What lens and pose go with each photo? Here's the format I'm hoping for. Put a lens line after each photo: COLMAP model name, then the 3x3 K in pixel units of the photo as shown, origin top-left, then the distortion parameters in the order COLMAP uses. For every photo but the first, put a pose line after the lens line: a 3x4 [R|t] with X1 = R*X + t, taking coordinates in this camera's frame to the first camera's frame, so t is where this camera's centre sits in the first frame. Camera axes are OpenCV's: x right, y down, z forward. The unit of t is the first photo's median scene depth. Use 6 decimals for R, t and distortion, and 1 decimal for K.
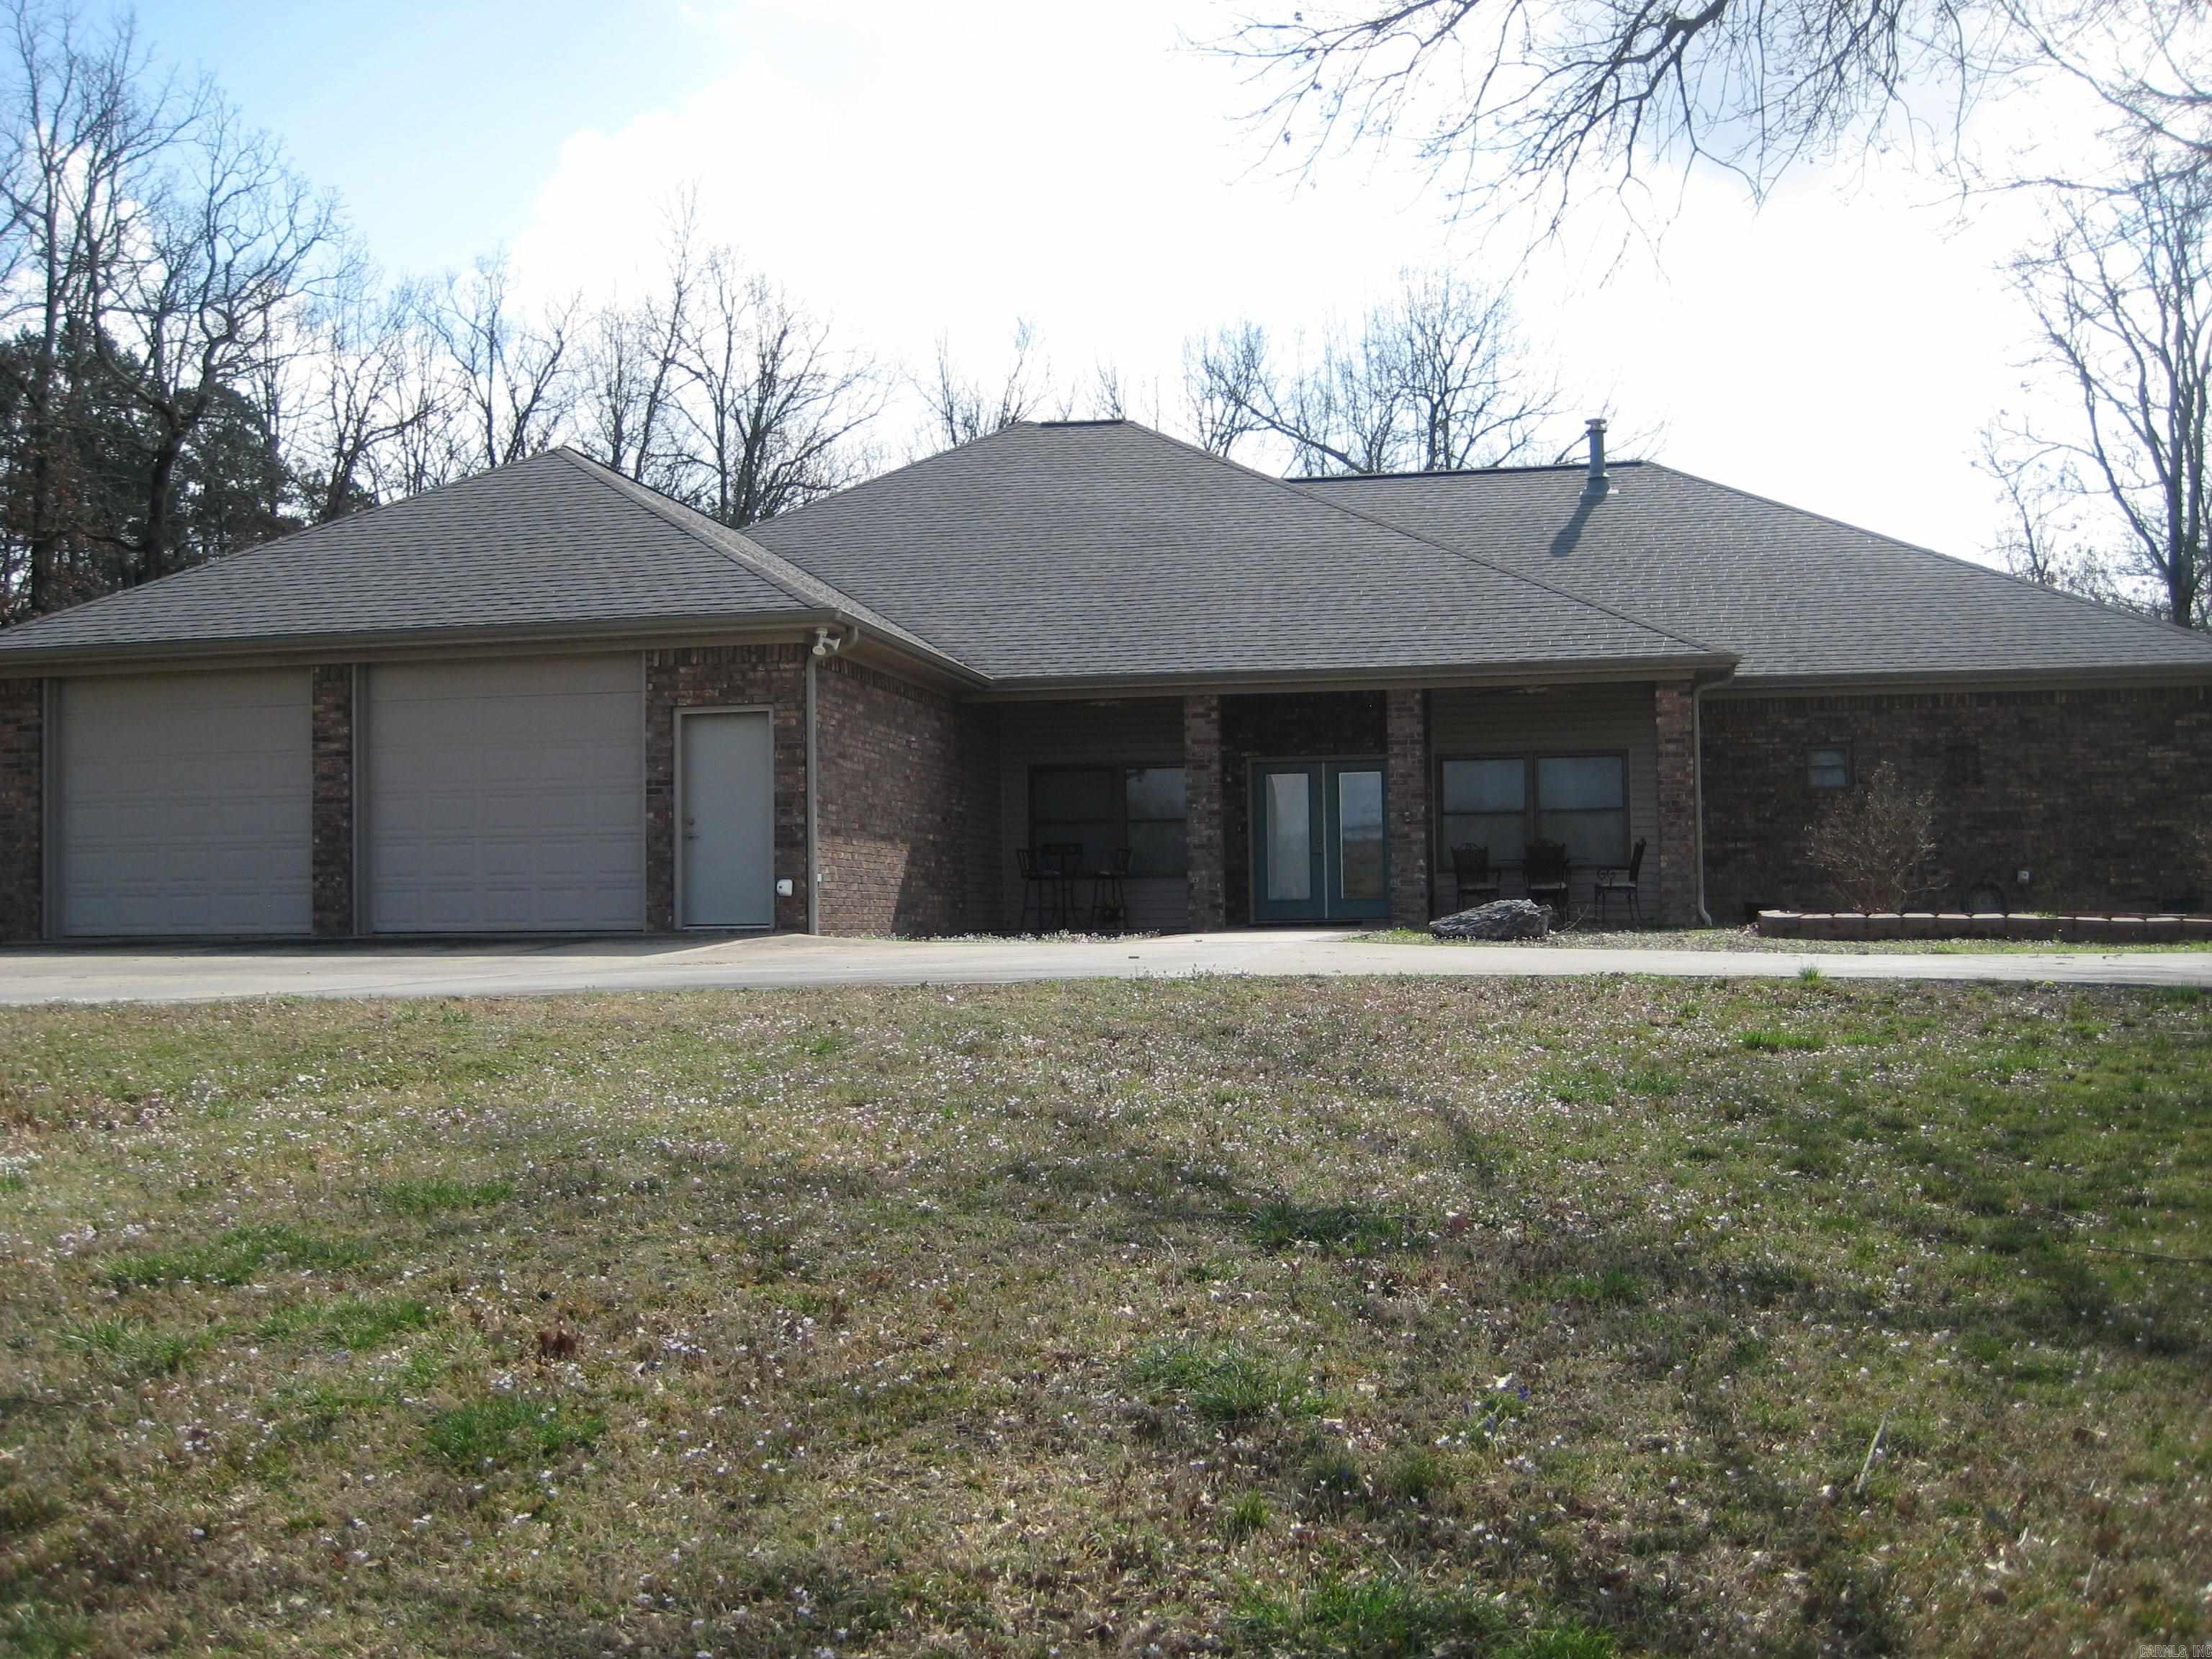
lens RADIAL K [[2294.5, 0, 1106.0], [0, 2294.5, 829.5], [0, 0, 1]] dist [-0.168379, 0.232193]
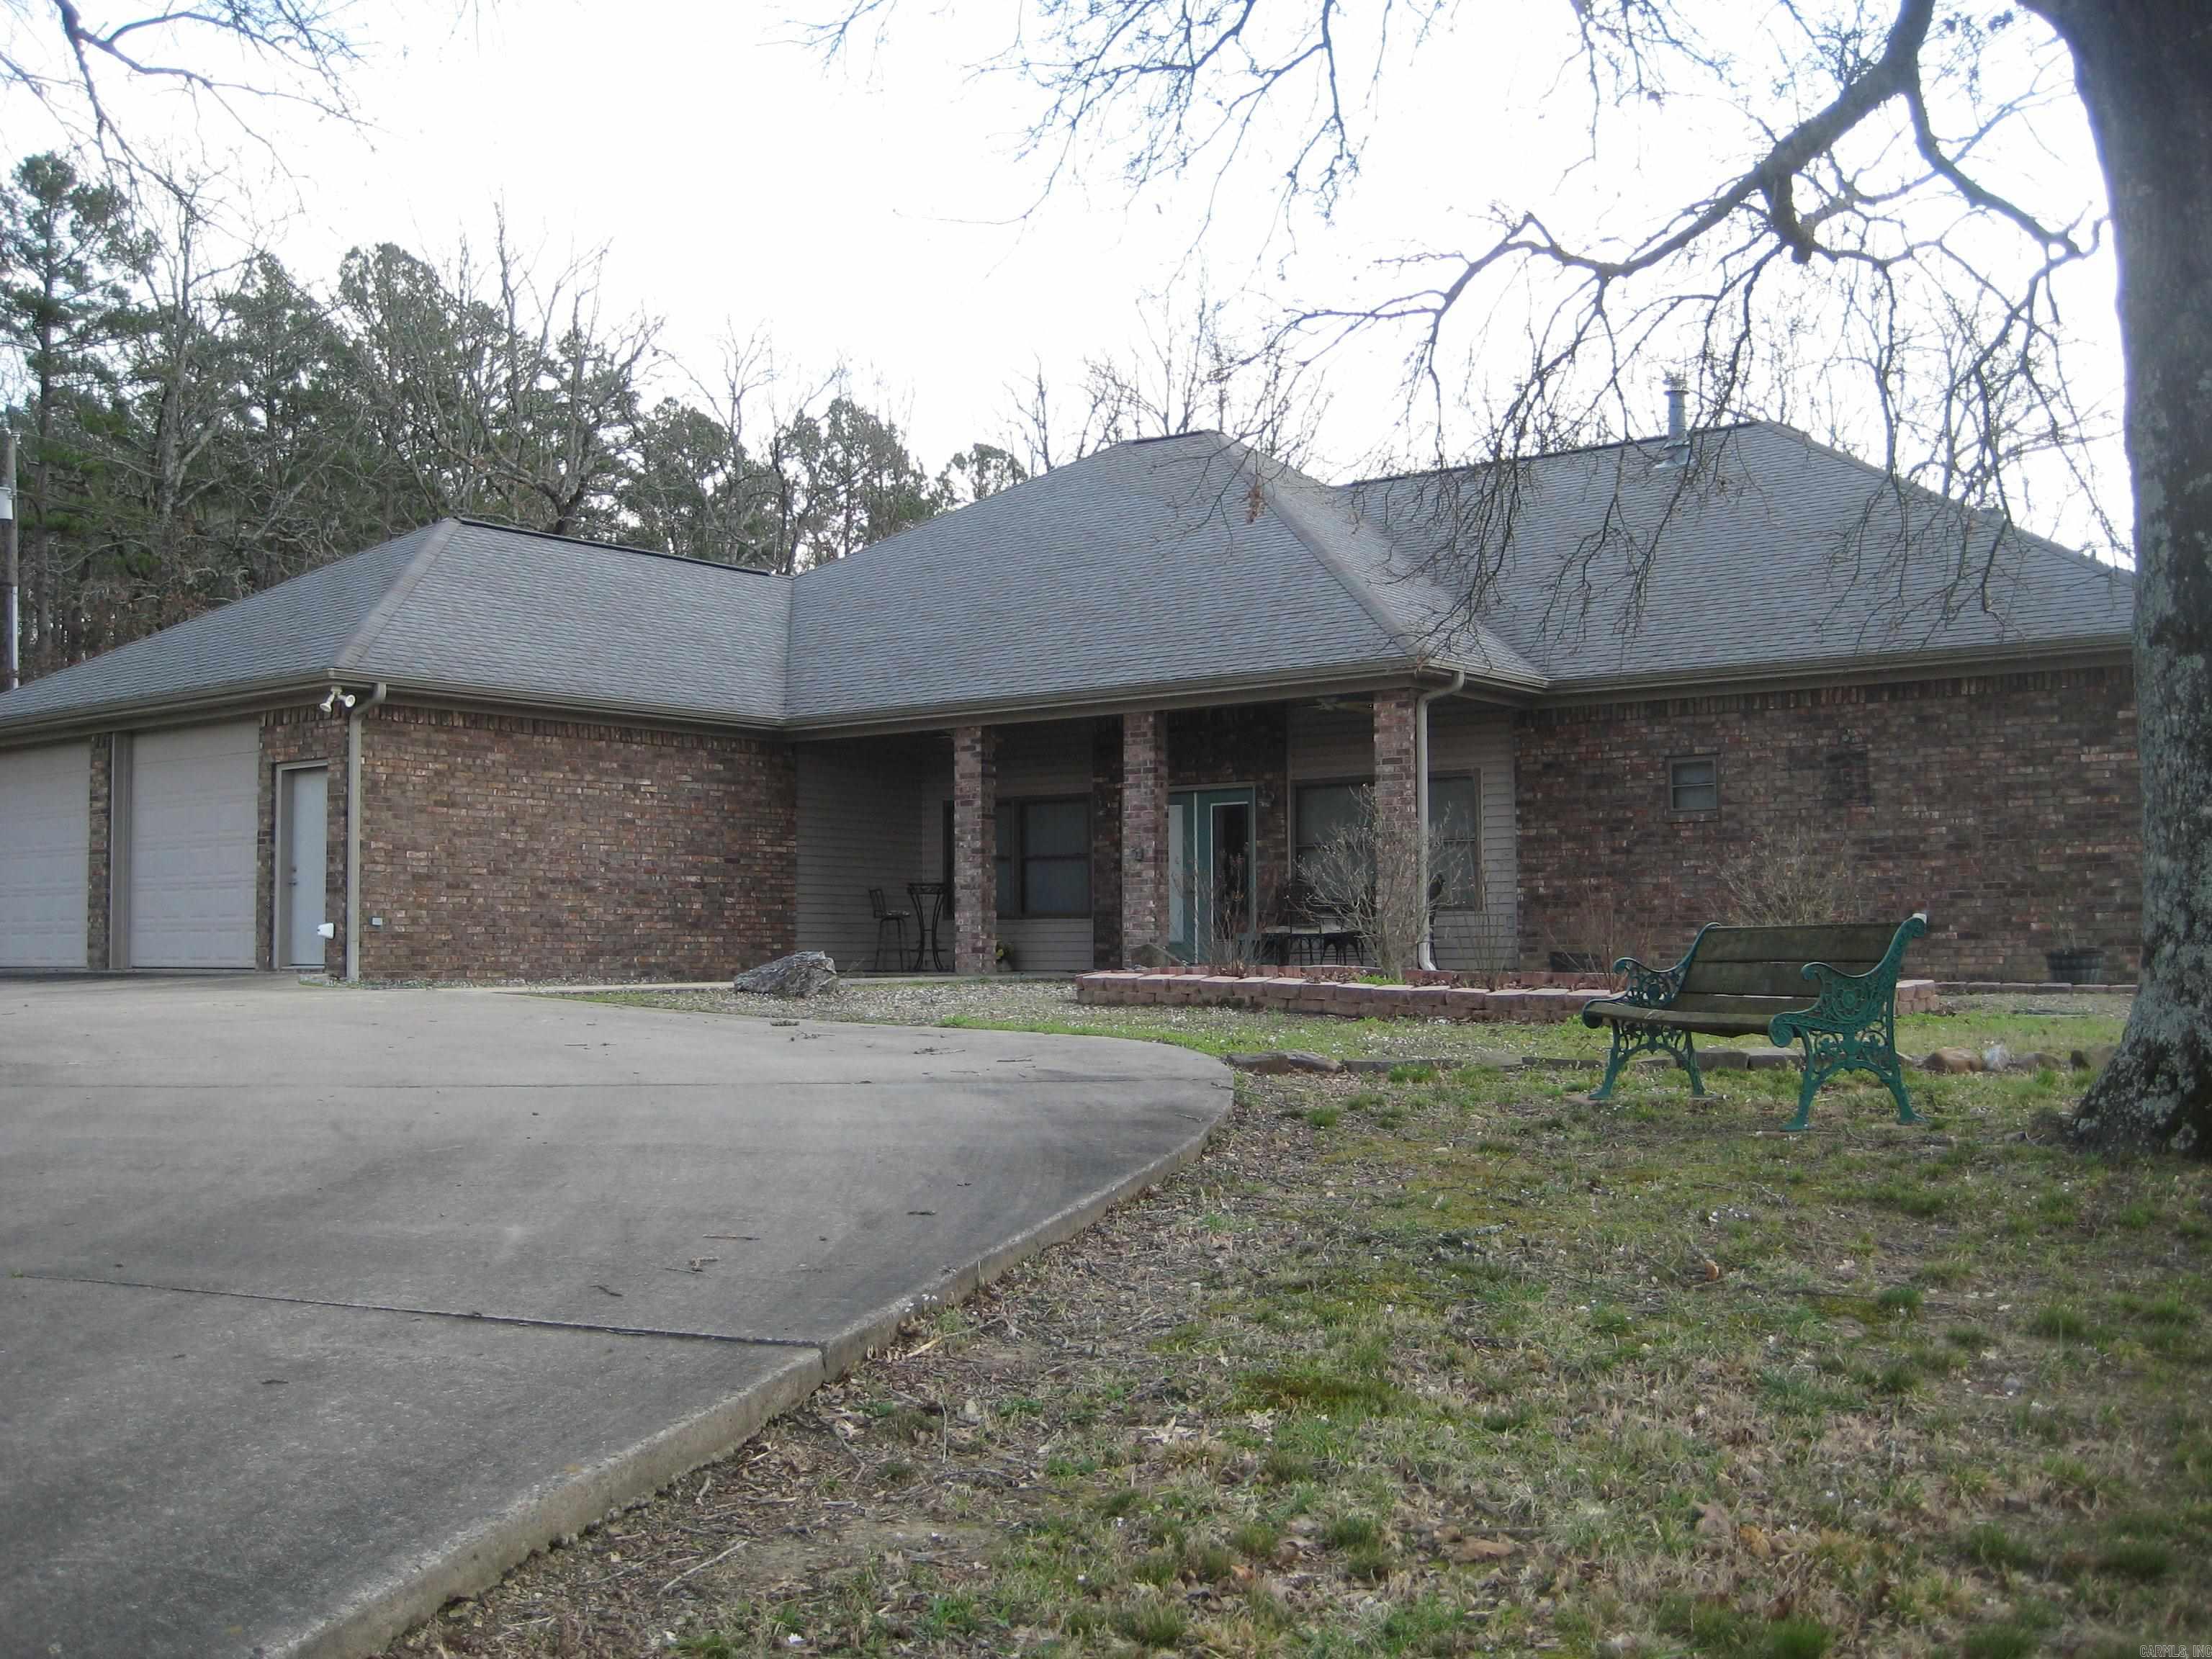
lens RADIAL K [[2294.7, 0, 1106.0], [0, 2294.7, 829.5], [0, 0, 1]] dist [-0.159569, 0.184180]
pose [[0.888415, -0.014993, -0.458796, 0.521666], [0.011054, 0.999875, -0.011272, -0.004755], [0.458908, 0.004943, 0.888470, 0.182447]]
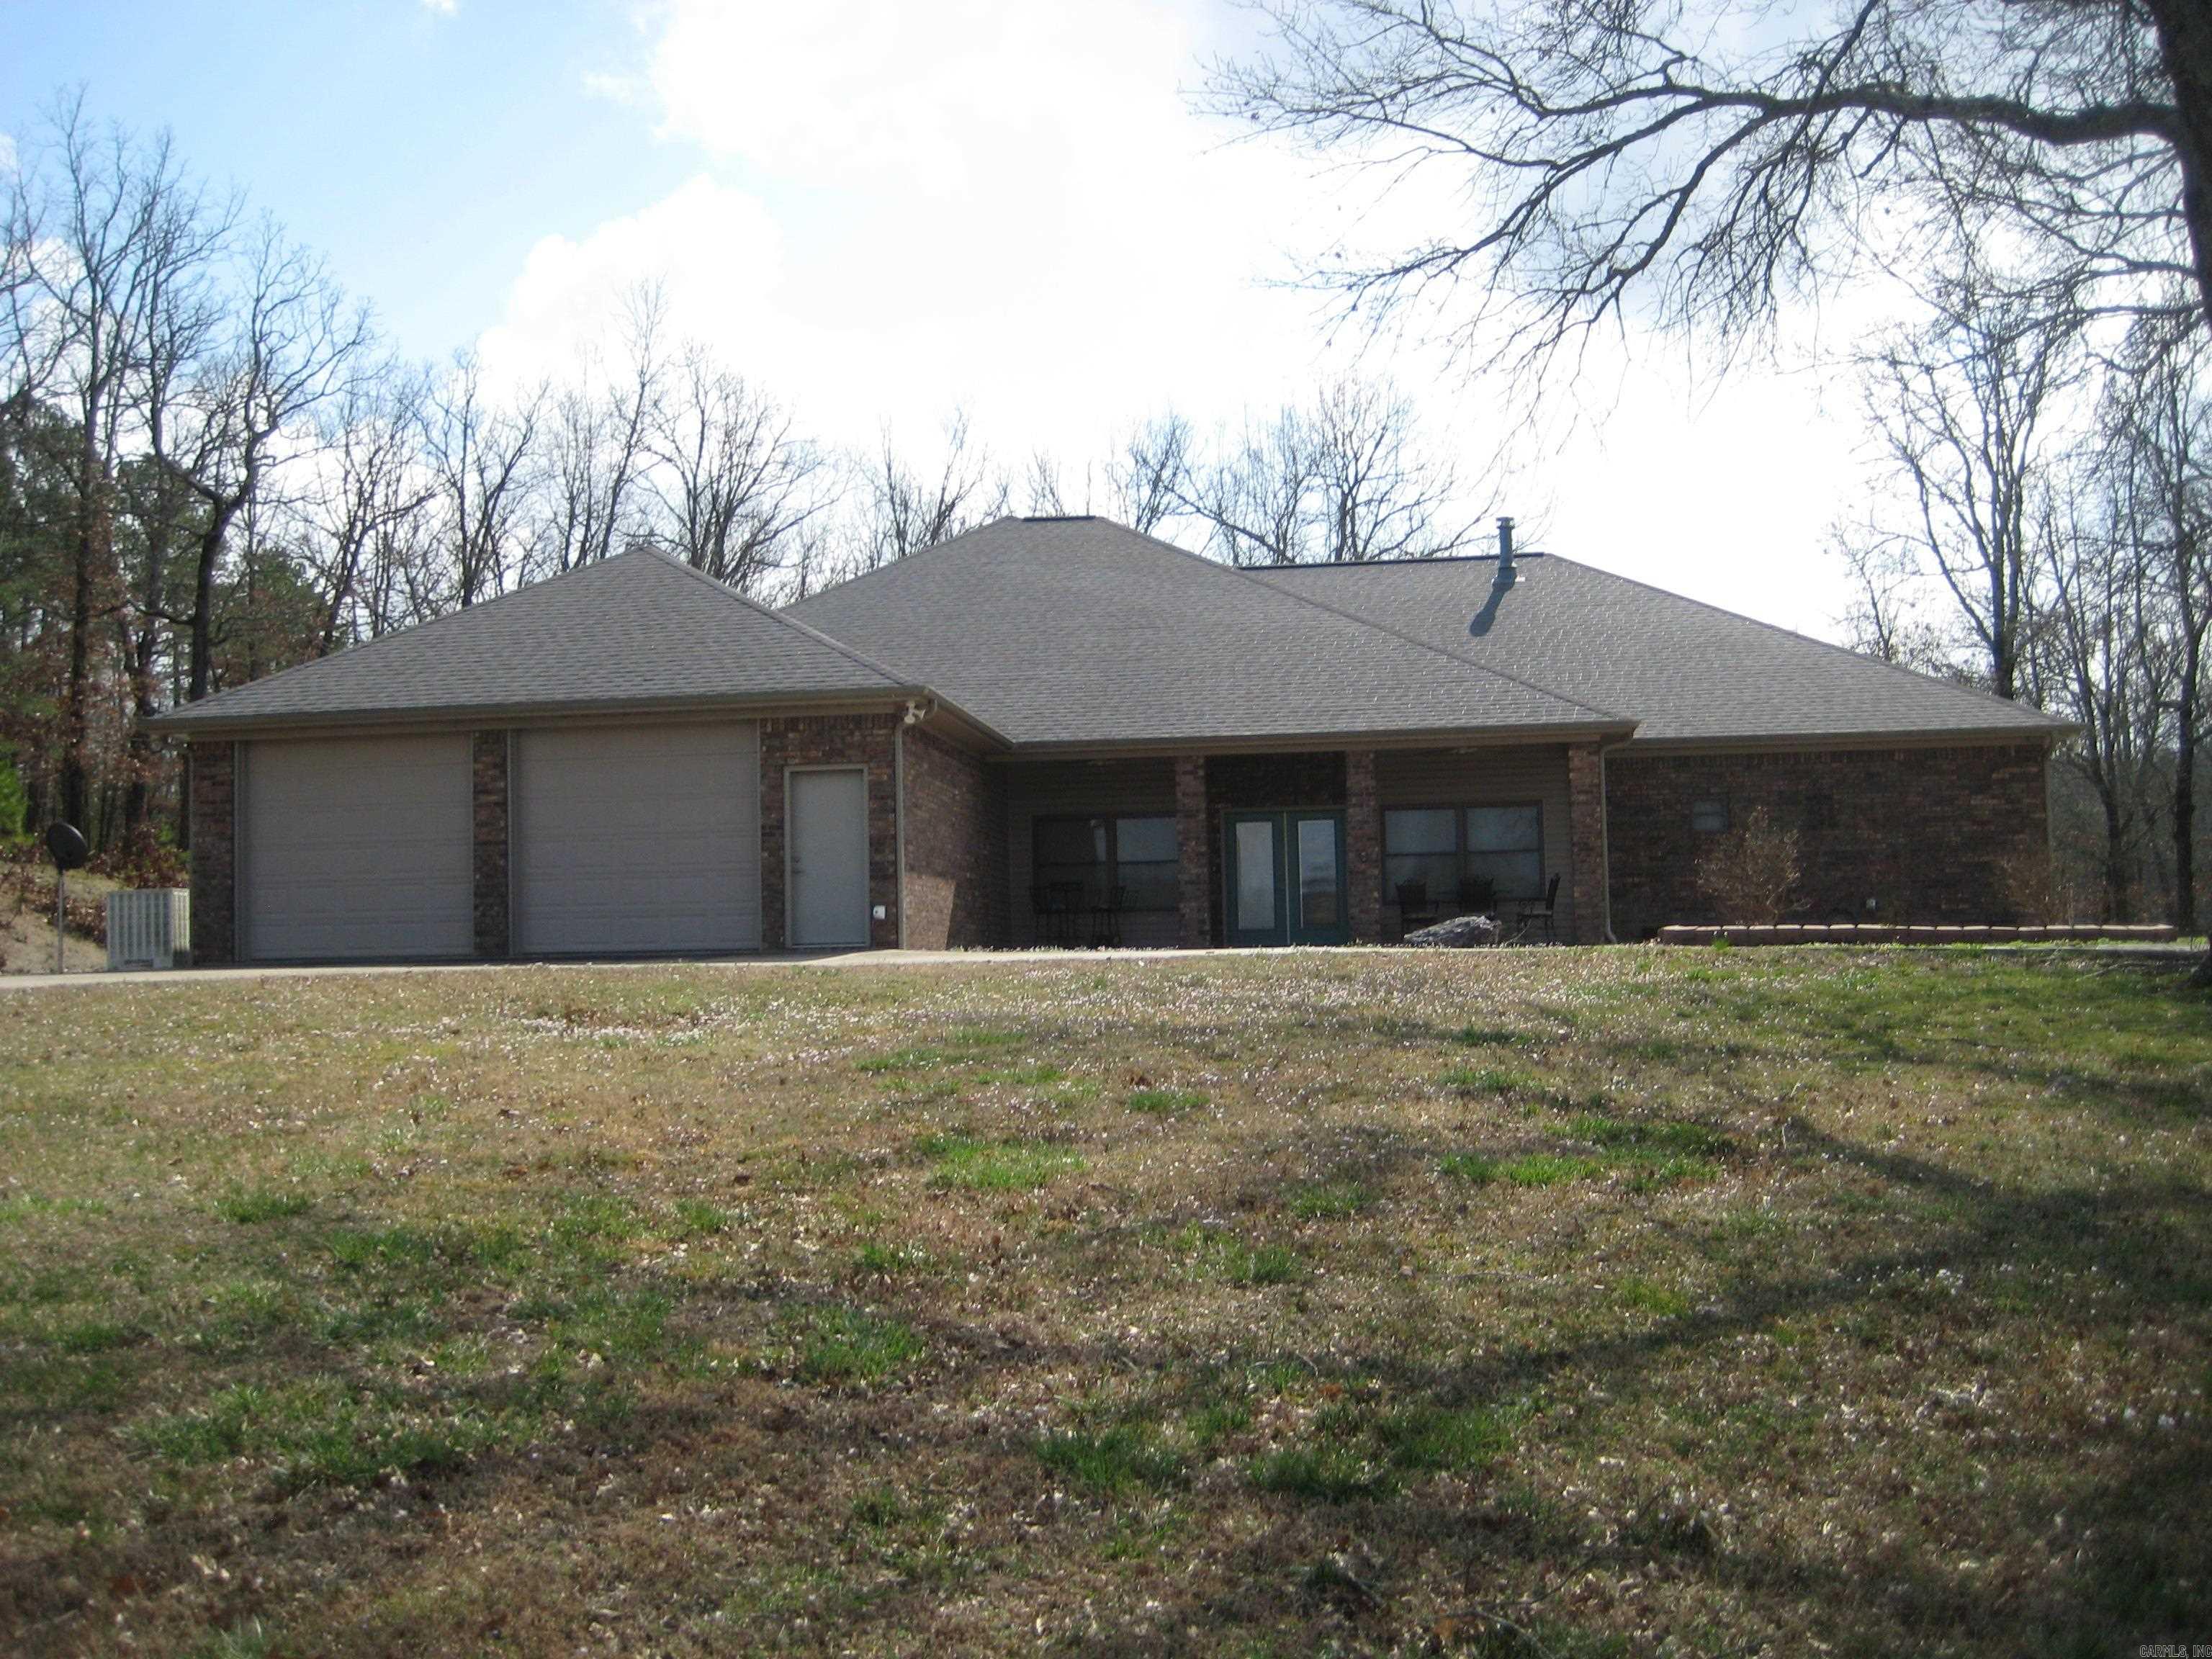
lens RADIAL K [[2294.5, 0, 1106.0], [0, 2294.5, 829.5], [0, 0, 1]] dist [-0.168379, 0.232193]
pose [[0.998228, -0.003452, 0.059402, -0.072067], [0.005014, 0.999645, -0.026169, 0.010707], [-0.059290, 0.026421, 0.997891, -0.183444]]
